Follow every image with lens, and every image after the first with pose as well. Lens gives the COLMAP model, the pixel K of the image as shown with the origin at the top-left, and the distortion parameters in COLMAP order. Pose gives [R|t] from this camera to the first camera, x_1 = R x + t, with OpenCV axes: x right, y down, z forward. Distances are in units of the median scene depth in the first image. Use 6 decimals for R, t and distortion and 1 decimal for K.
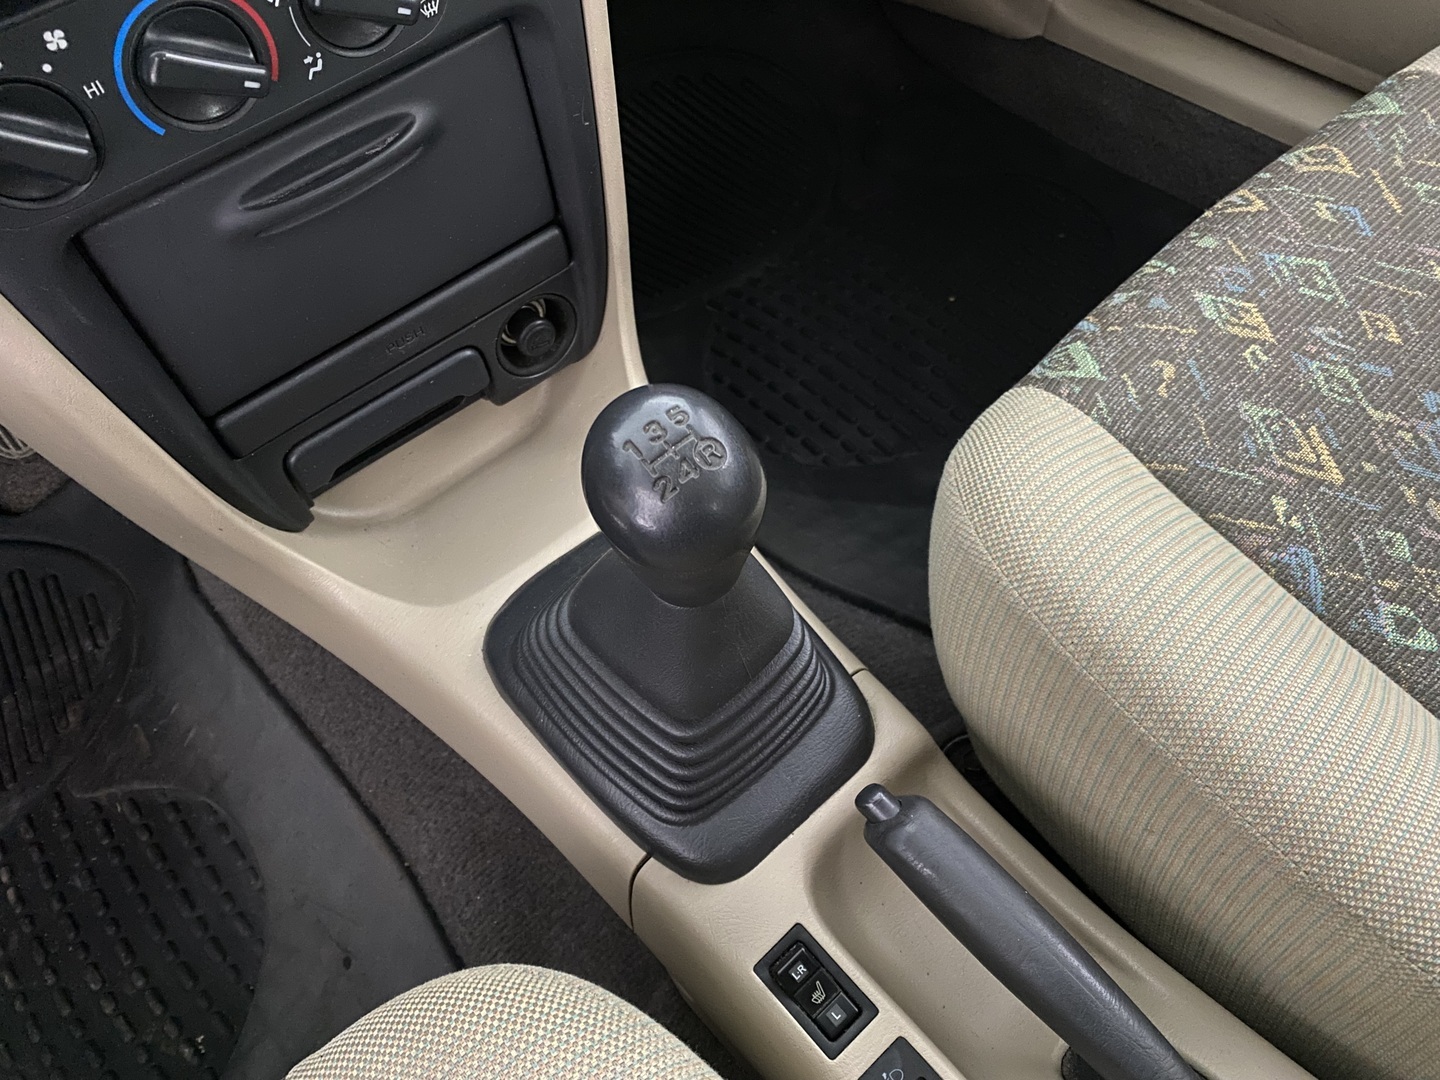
lens RADIAL K [[1094.6, 0, 718.2], [0, 1094.6, 540.4], [0, 0, 1]] dist [0.012403, -0.015553]
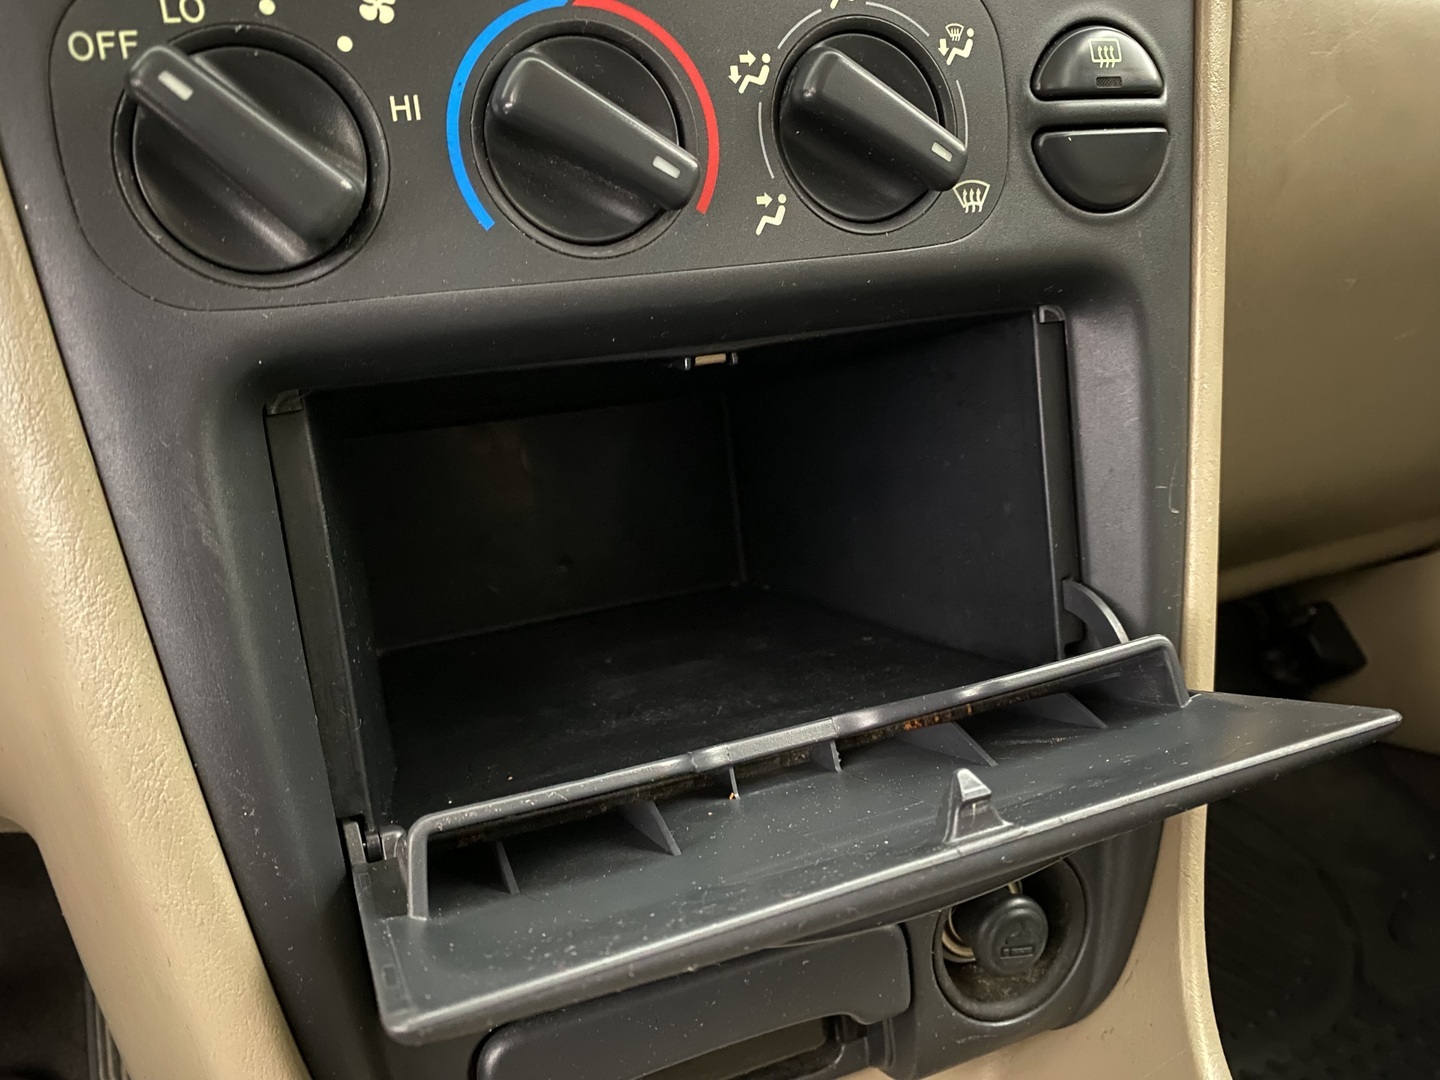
lens RADIAL K [[1094.6, 0, 717.5], [0, 1094.6, 539.6], [0, 0, 1]] dist [0.012403, -0.015553]
pose [[0.956186, 0.035903, -0.290551, -0.218454], [-0.227347, 0.716348, -0.659666, 0.069551], [0.184451, 0.696819, 0.693124, 0.703687]]
